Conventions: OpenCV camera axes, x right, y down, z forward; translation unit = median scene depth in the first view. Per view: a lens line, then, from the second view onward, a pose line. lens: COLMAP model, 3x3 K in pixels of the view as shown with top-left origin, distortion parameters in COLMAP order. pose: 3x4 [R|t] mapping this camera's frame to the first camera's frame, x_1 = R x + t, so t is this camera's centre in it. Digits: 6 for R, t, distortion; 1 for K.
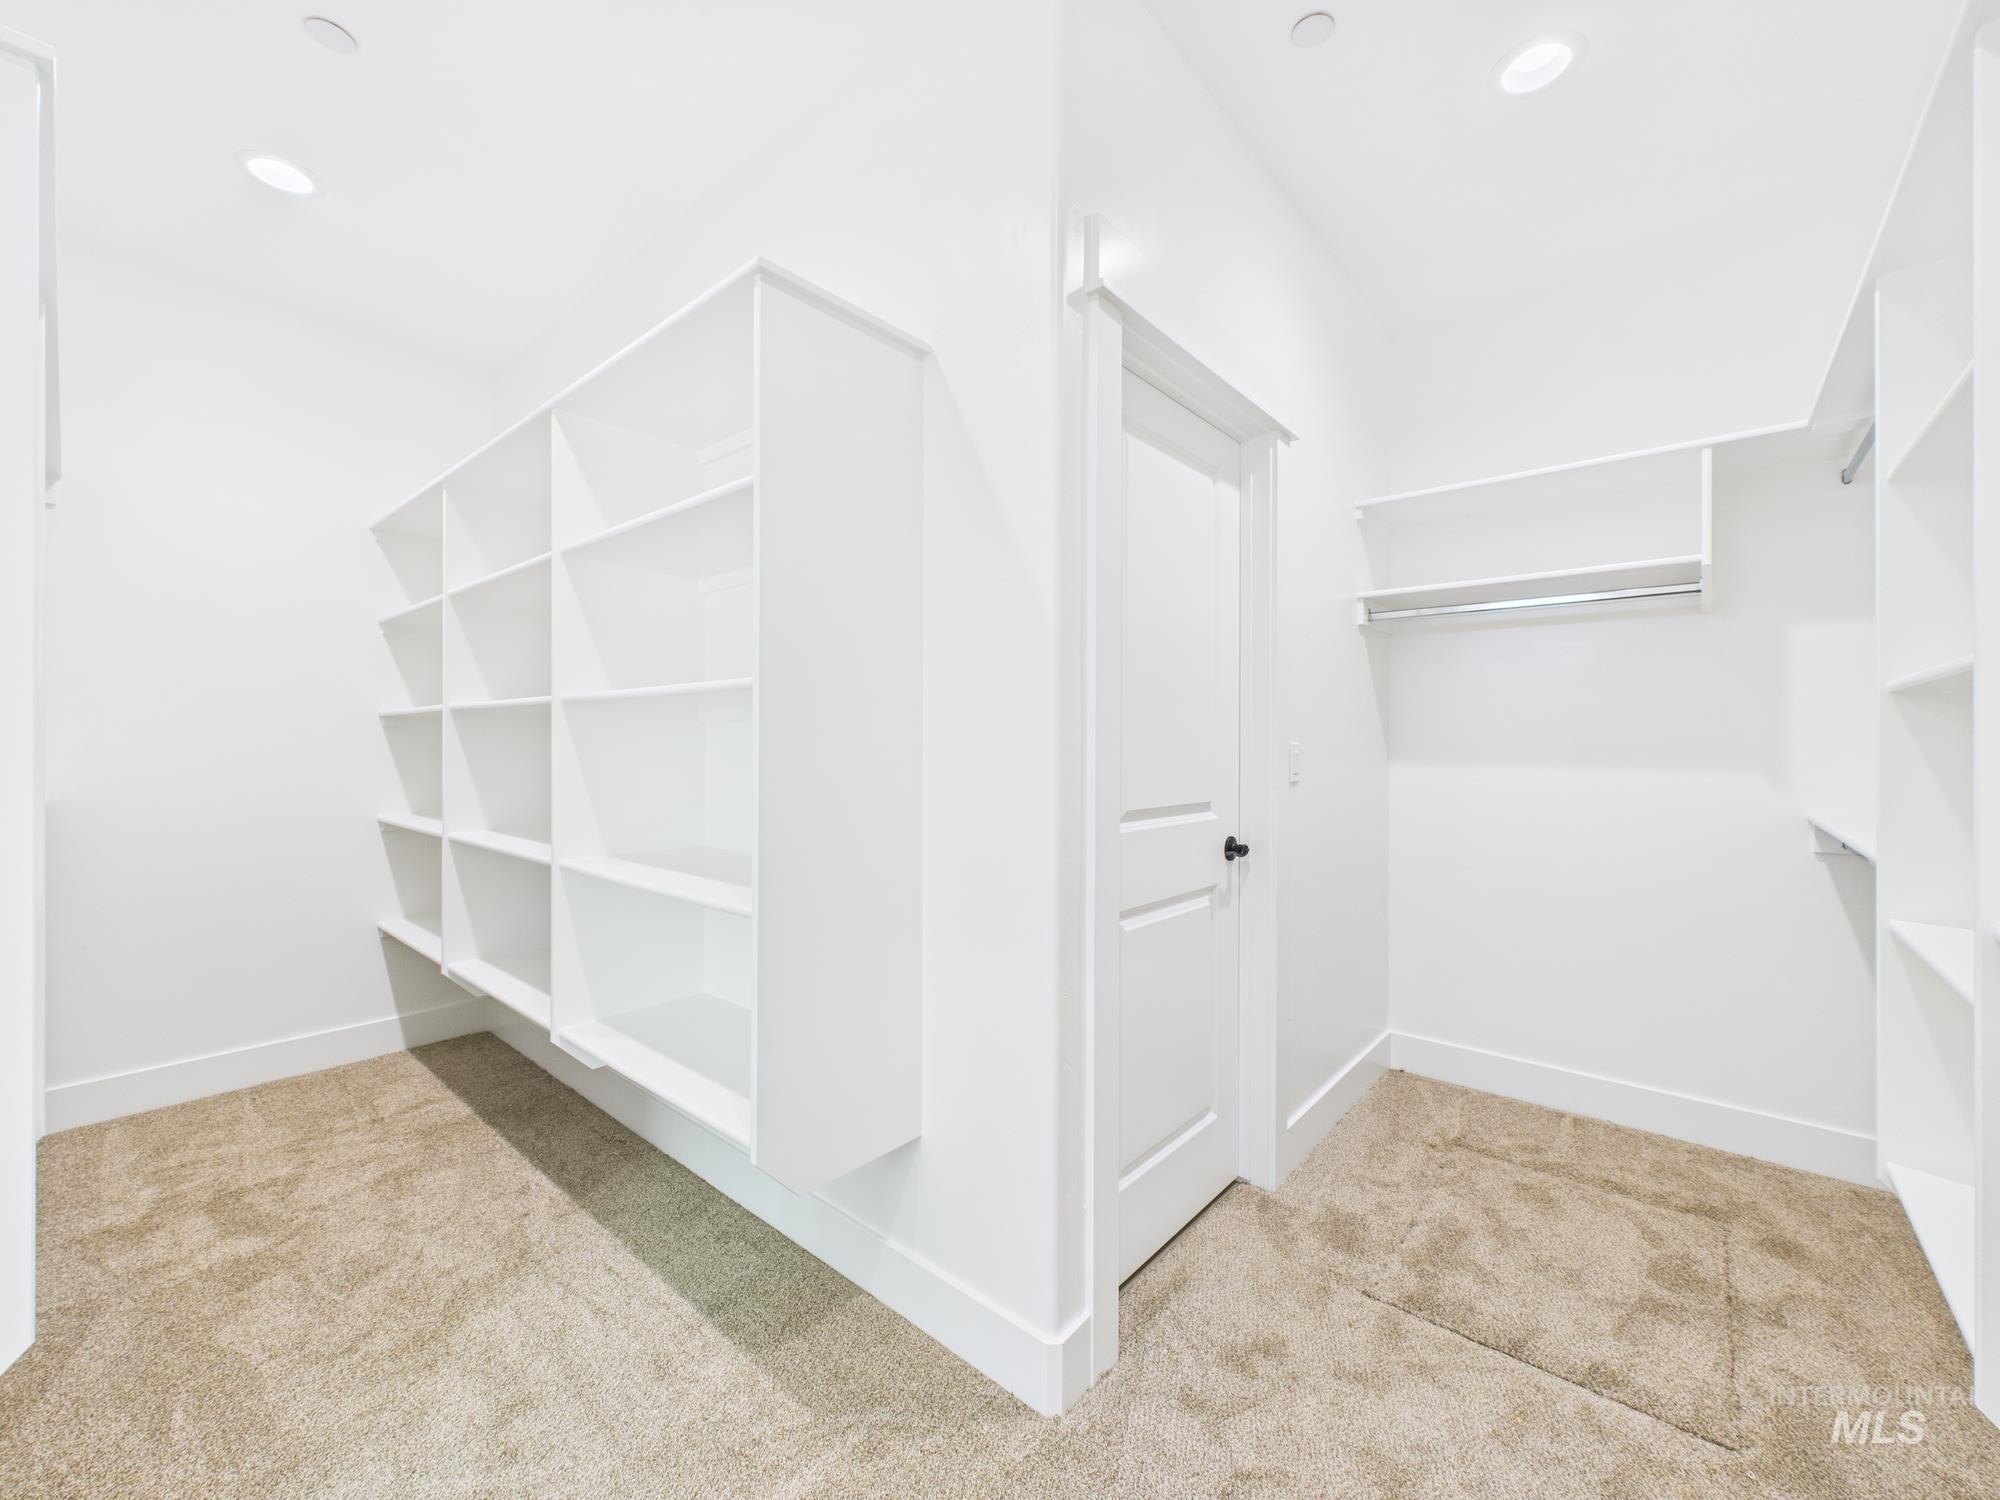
lens RADIAL K [[806.3, 0, 1003.2], [0, 806.3, 747.0], [0, 0, 1]] dist [0.001092, 0.000193]
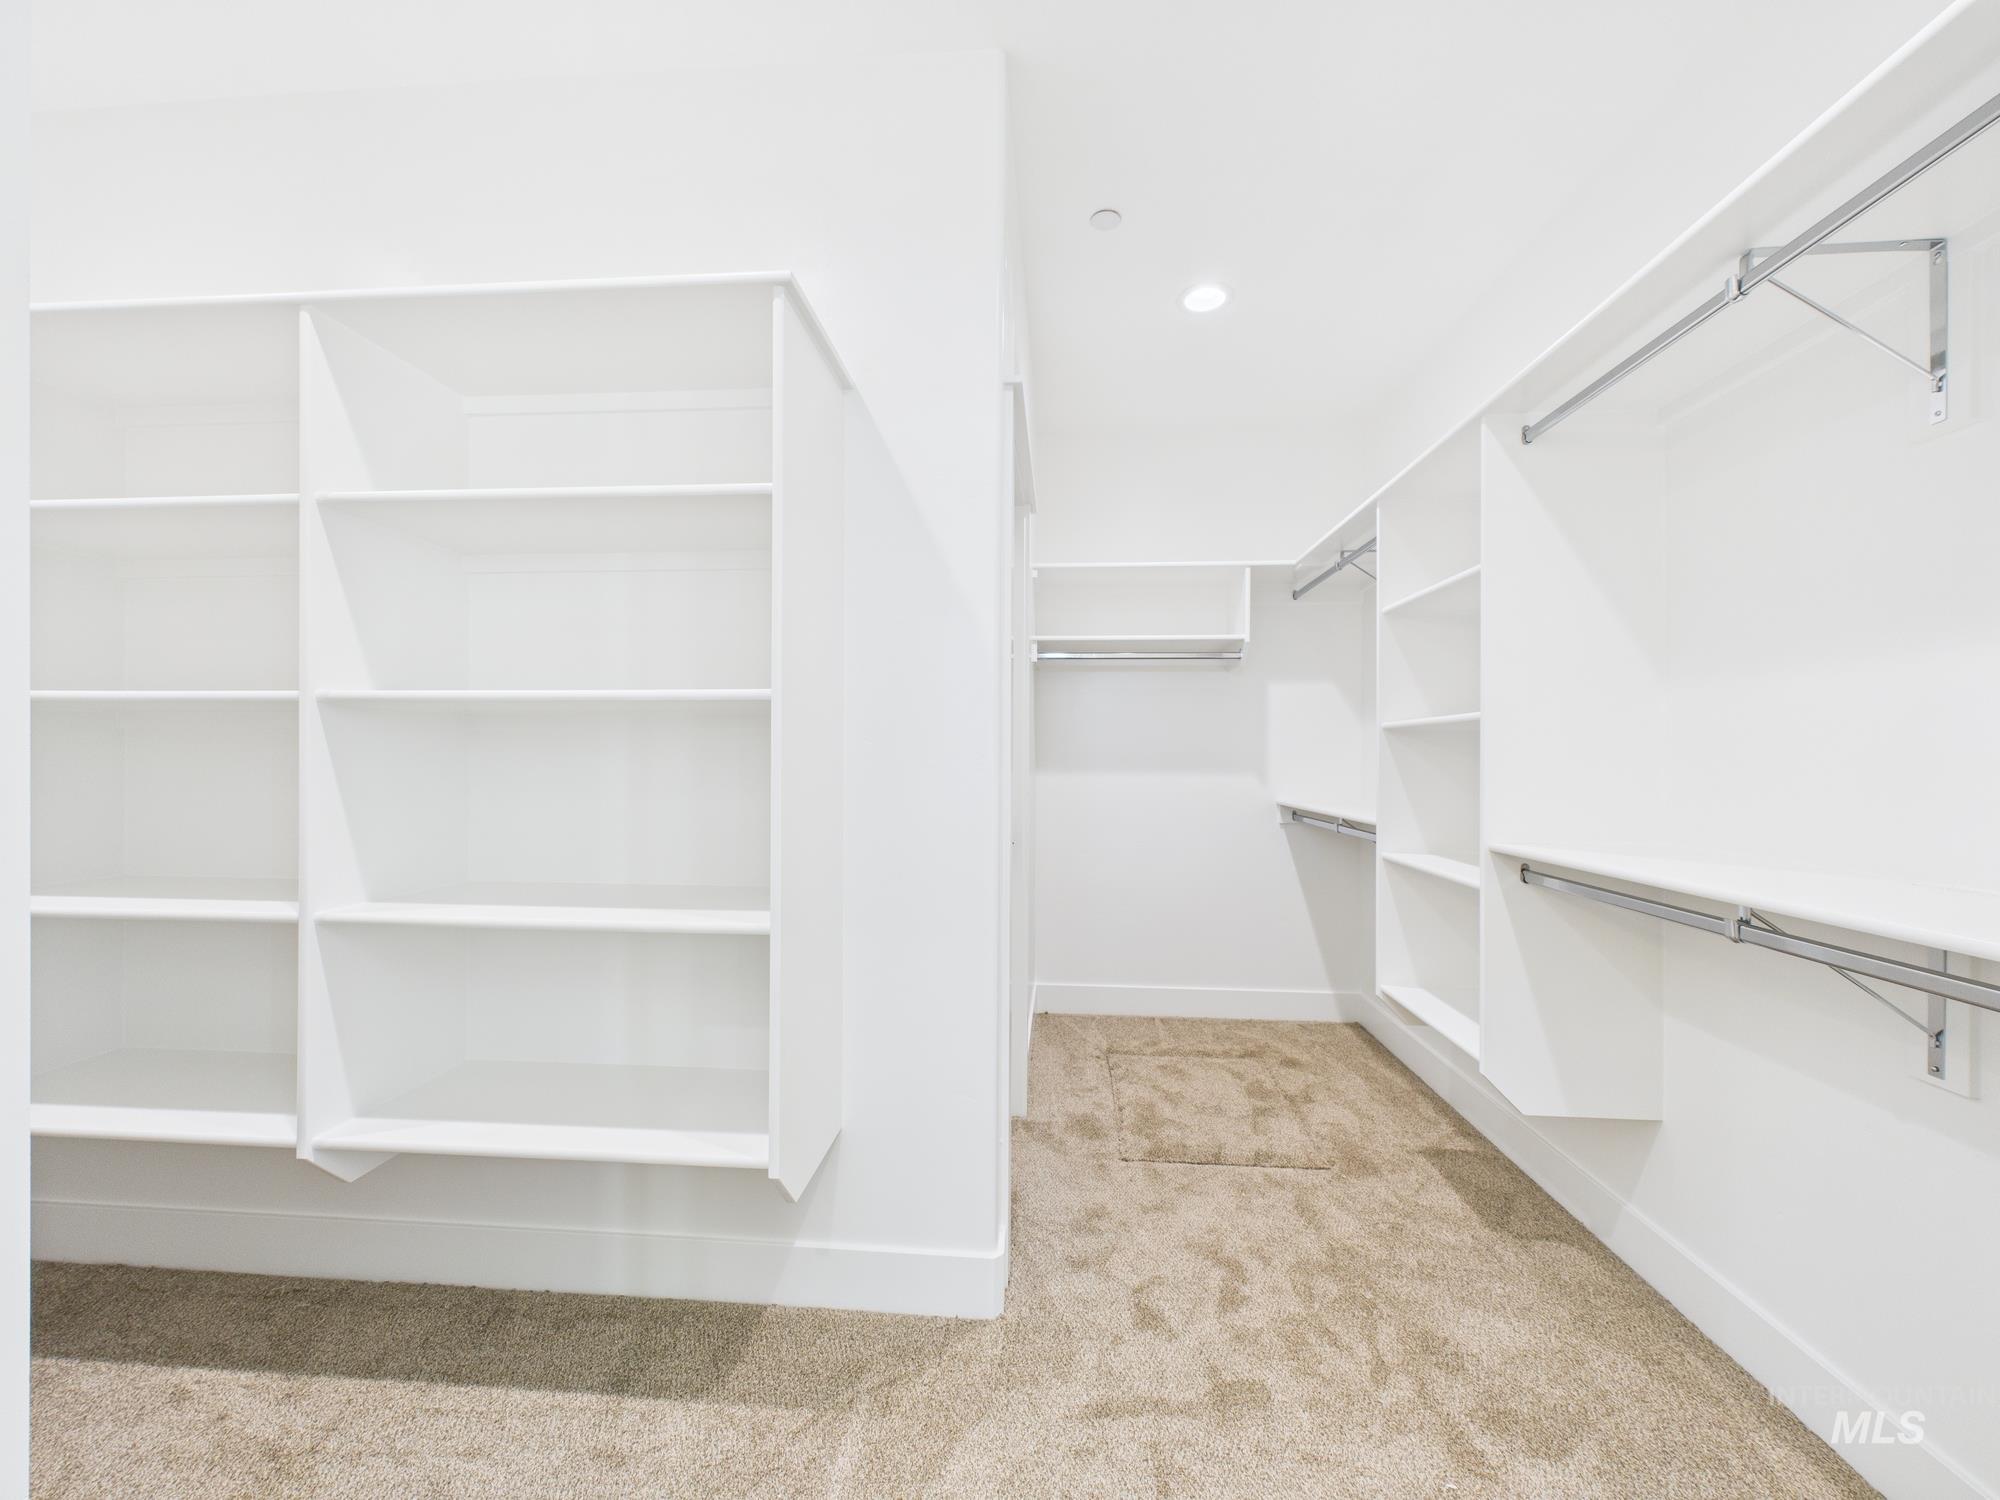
lens RADIAL K [[806.3, 0, 1007.1], [0, 806.3, 753.4], [0, 0, 1]] dist [0.001092, 0.000193]
pose [[0.806674, 0.002293, 0.590992, -0.481319], [0.000291, 0.999991, -0.004276, -0.003077], [-0.590997, 0.003621, 0.806666, 0.014757]]
